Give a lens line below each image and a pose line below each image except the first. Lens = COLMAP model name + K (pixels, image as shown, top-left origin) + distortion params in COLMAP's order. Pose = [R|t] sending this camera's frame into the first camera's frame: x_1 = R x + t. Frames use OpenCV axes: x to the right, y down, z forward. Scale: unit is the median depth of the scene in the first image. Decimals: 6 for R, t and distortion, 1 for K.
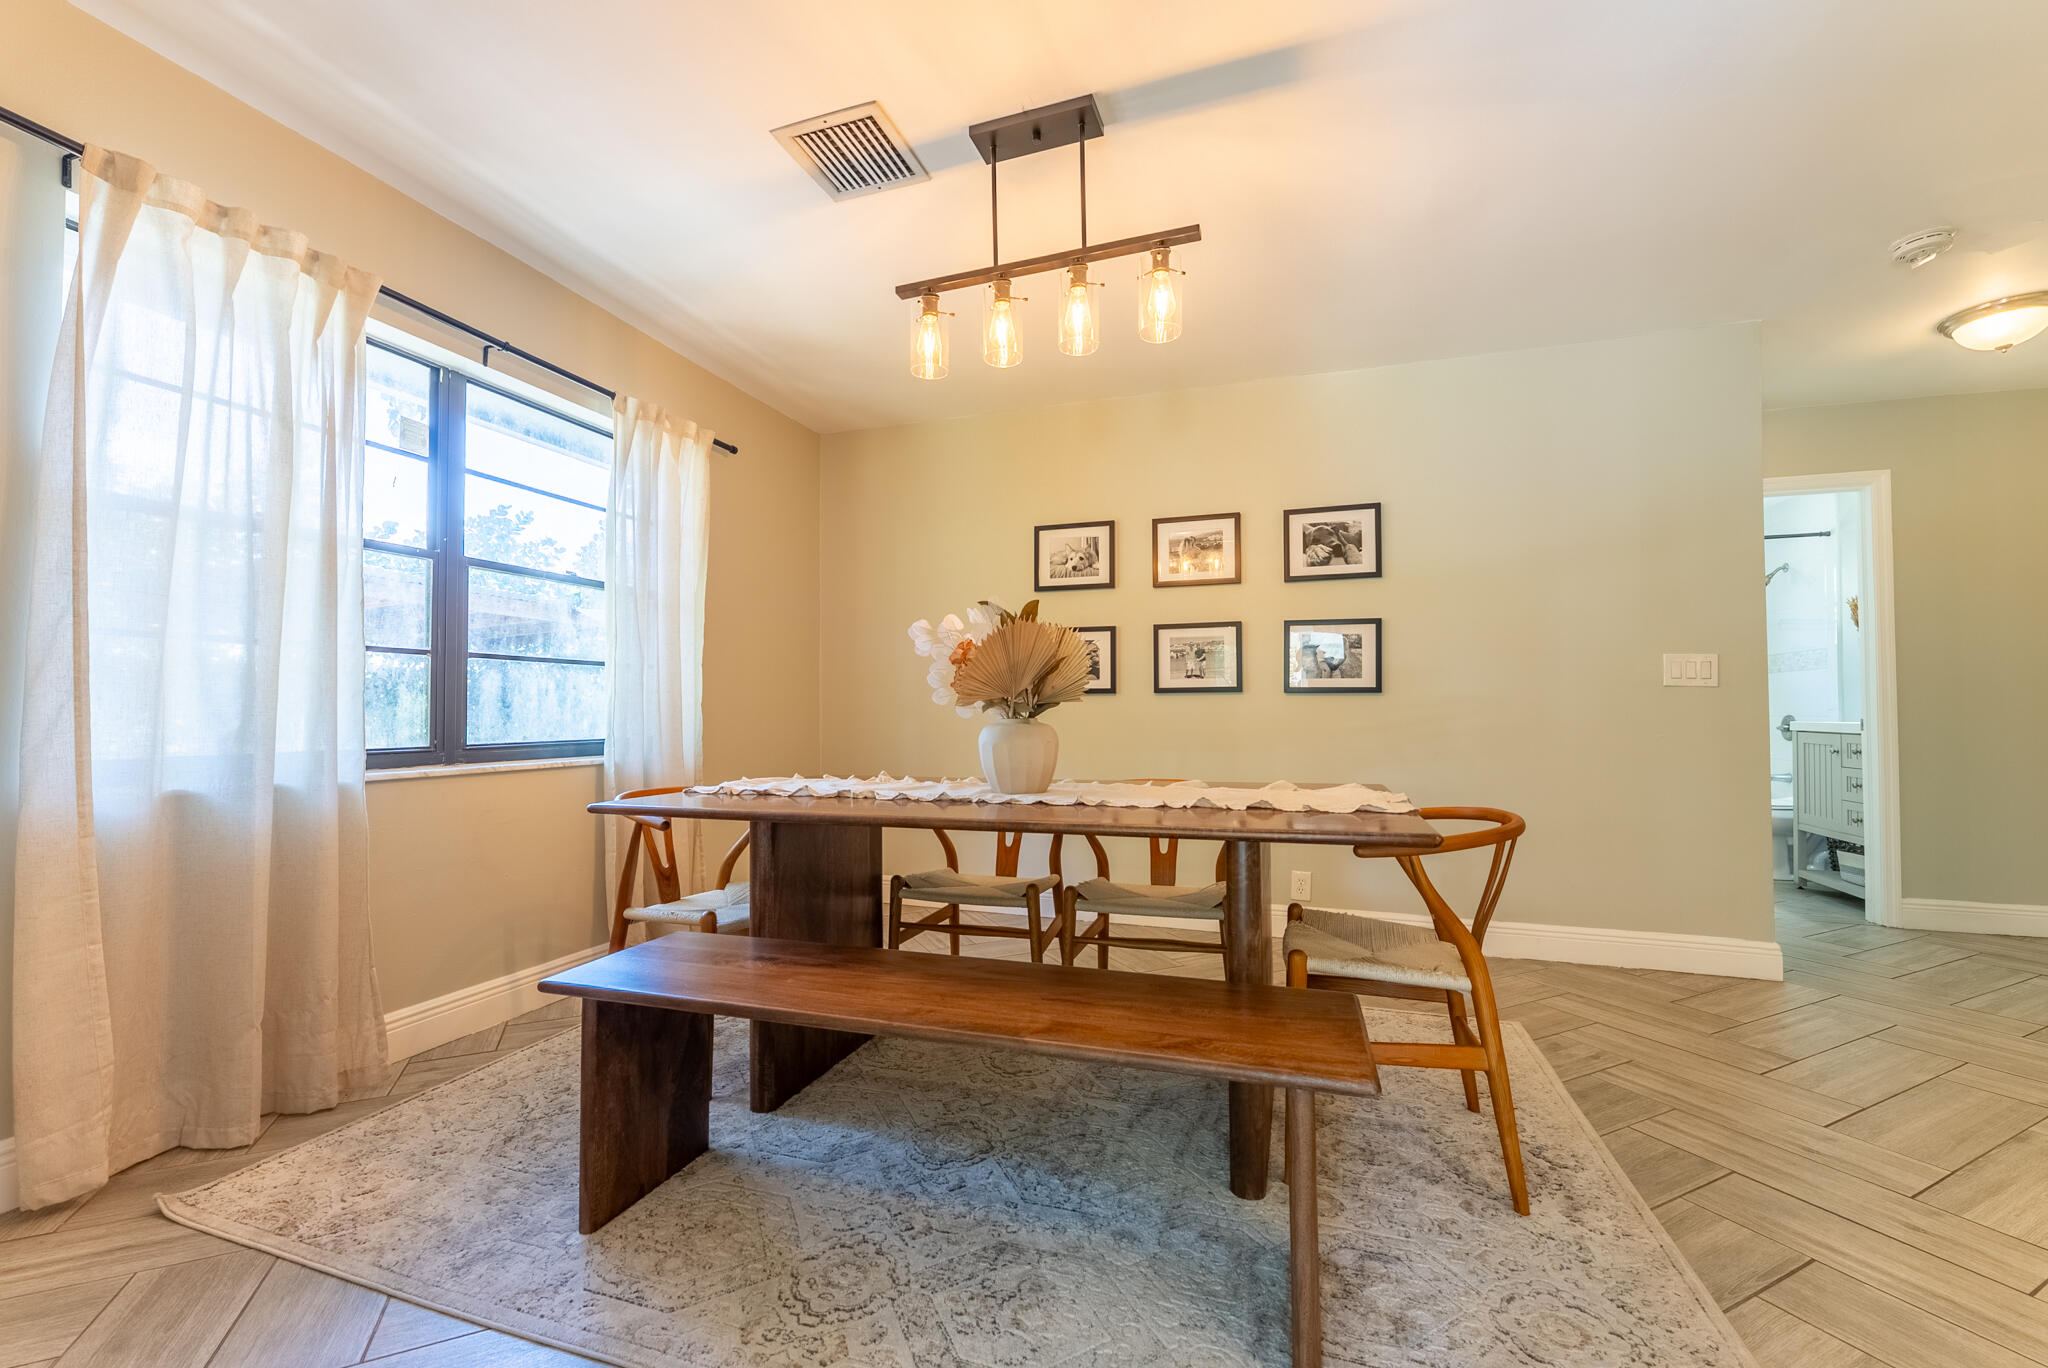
lens RADIAL K [[821.3, 0, 1025.2], [0, 821.3, 689.4], [0, 0, 1]] dist [0.001669, 0.000239]
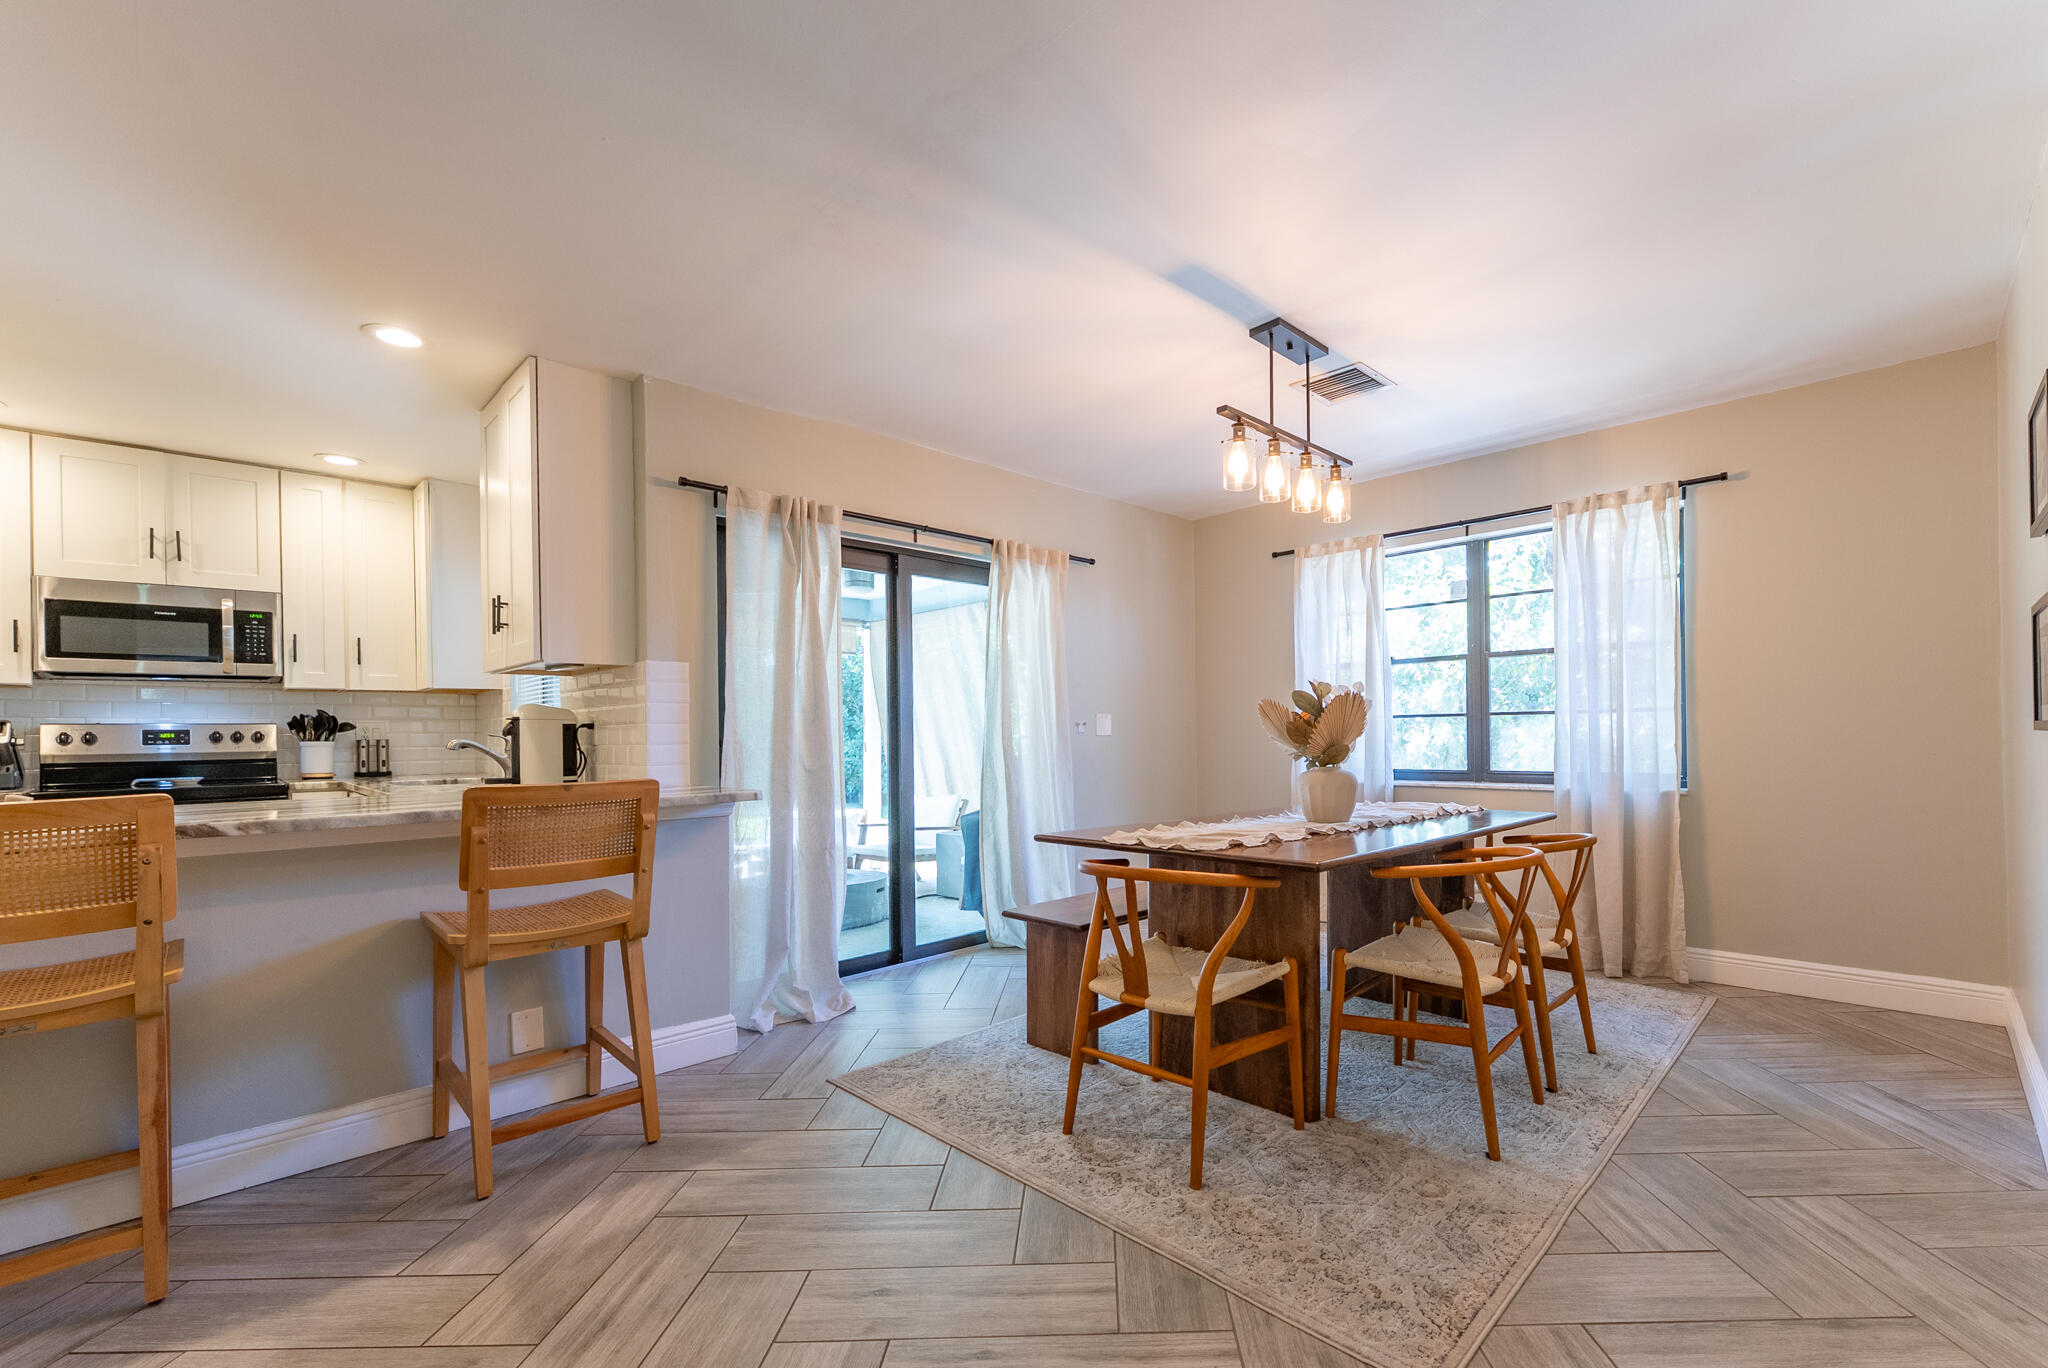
lens RADIAL K [[864.8, 0, 1117.2], [0, 864.8, 727.8], [0, 0, 1]] dist [-0.005410, -0.000013]
pose [[-0.402908, -0.001452, -0.915239, 0.865780], [0.038305, 0.999096, -0.018447, -0.009208], [0.914438, -0.042490, -0.402488, 0.770067]]
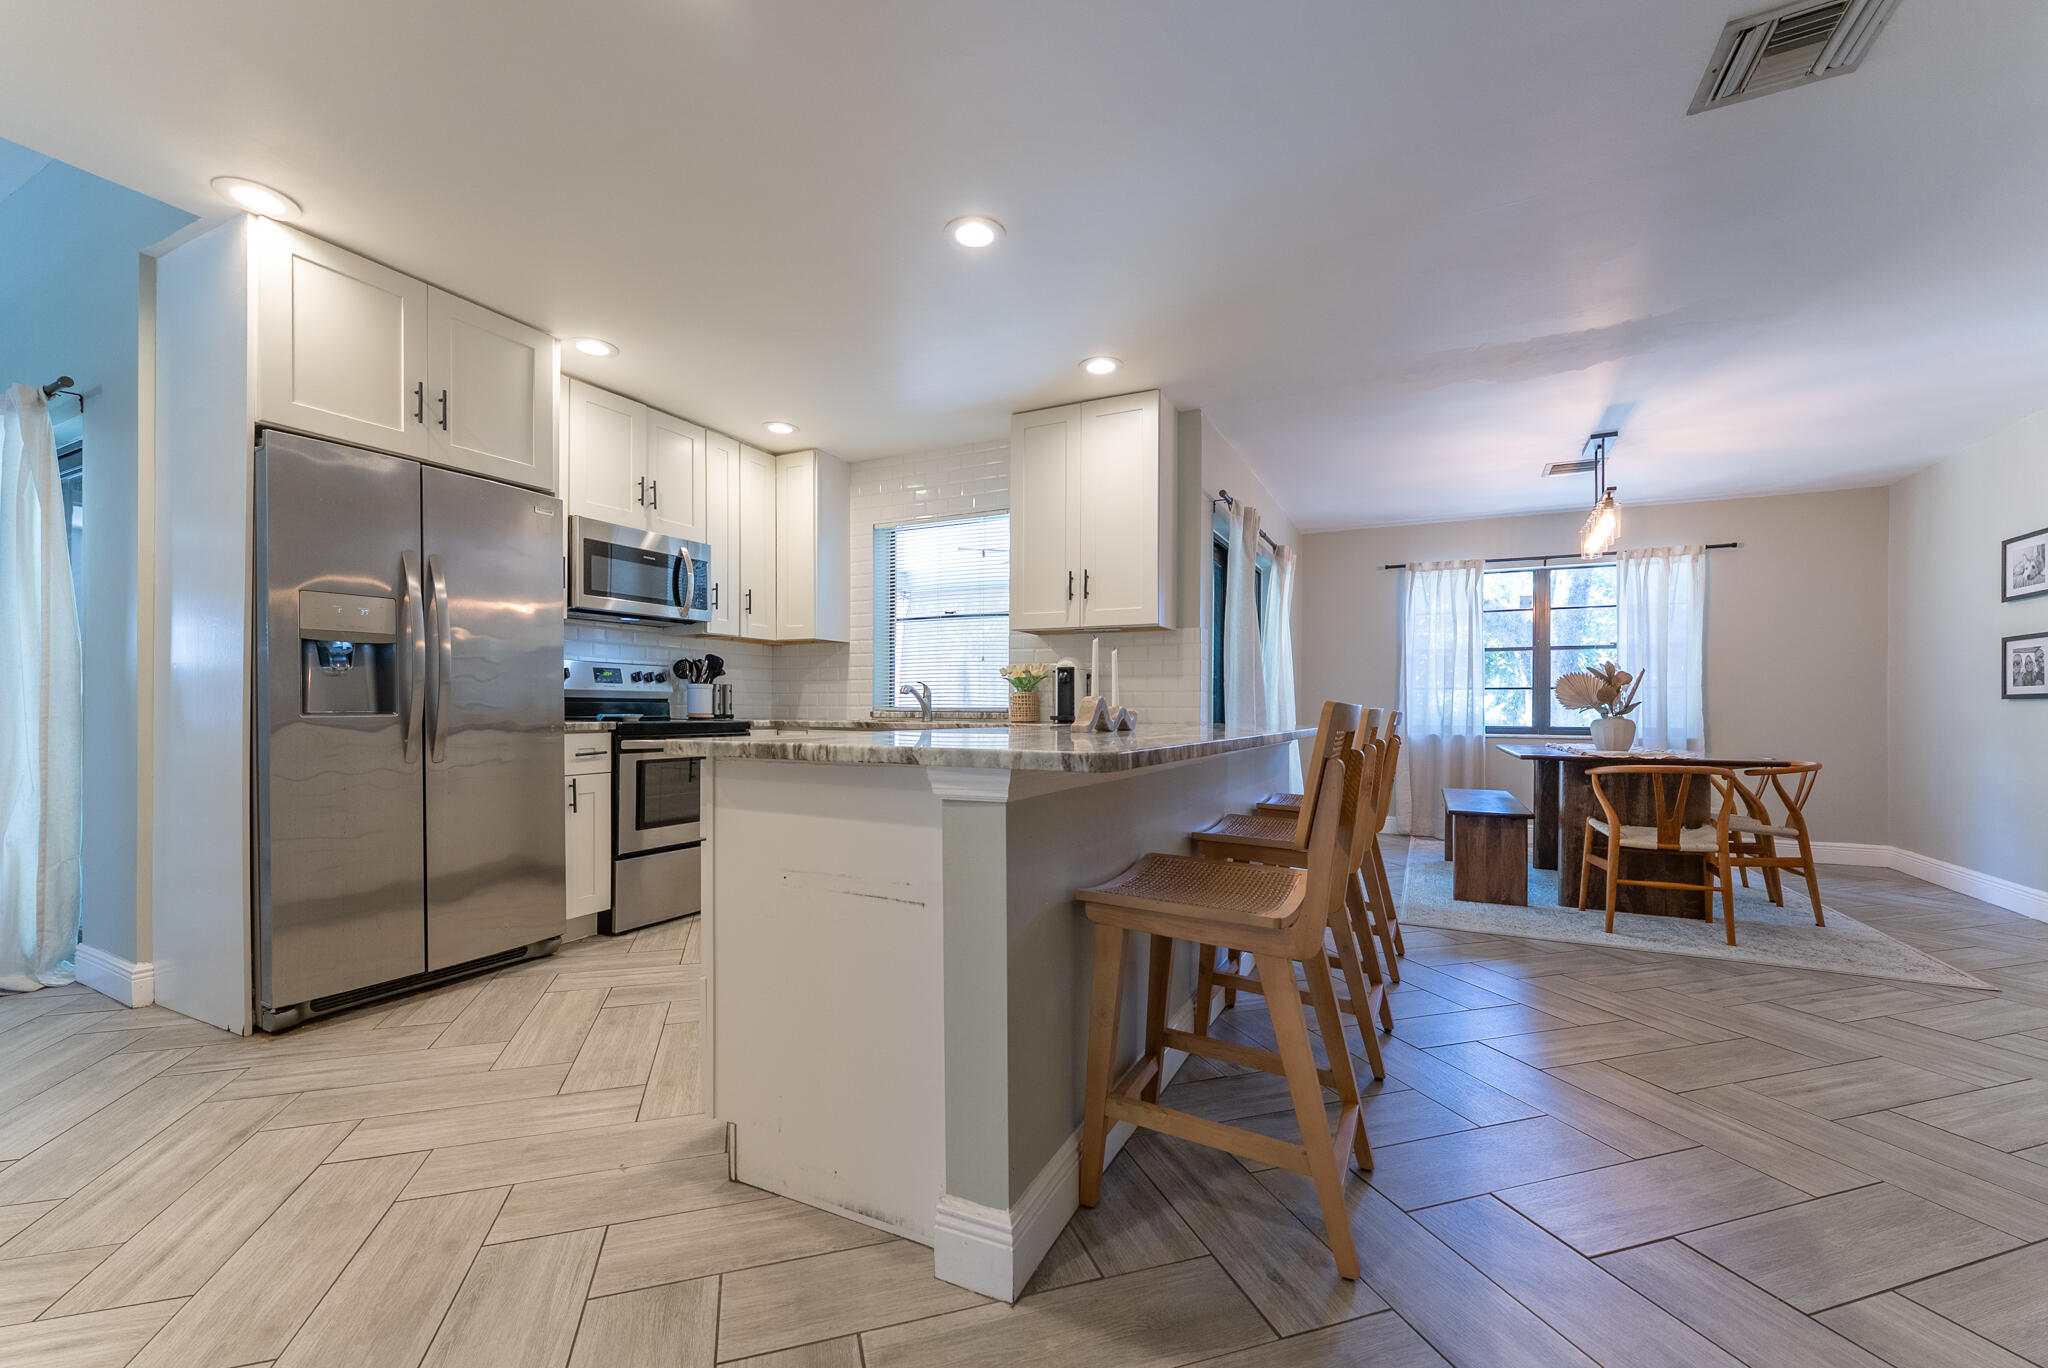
lens RADIAL K [[826.9, 0, 1028.9], [0, 826.9, 706.7], [0, 0, 1]] dist [-0.001450, -0.000056]
pose [[-0.127213, -0.002706, -0.991872, 1.396776], [0.019771, 0.999791, -0.005263, -0.004812], [0.991678, -0.020280, -0.127133, -0.130202]]
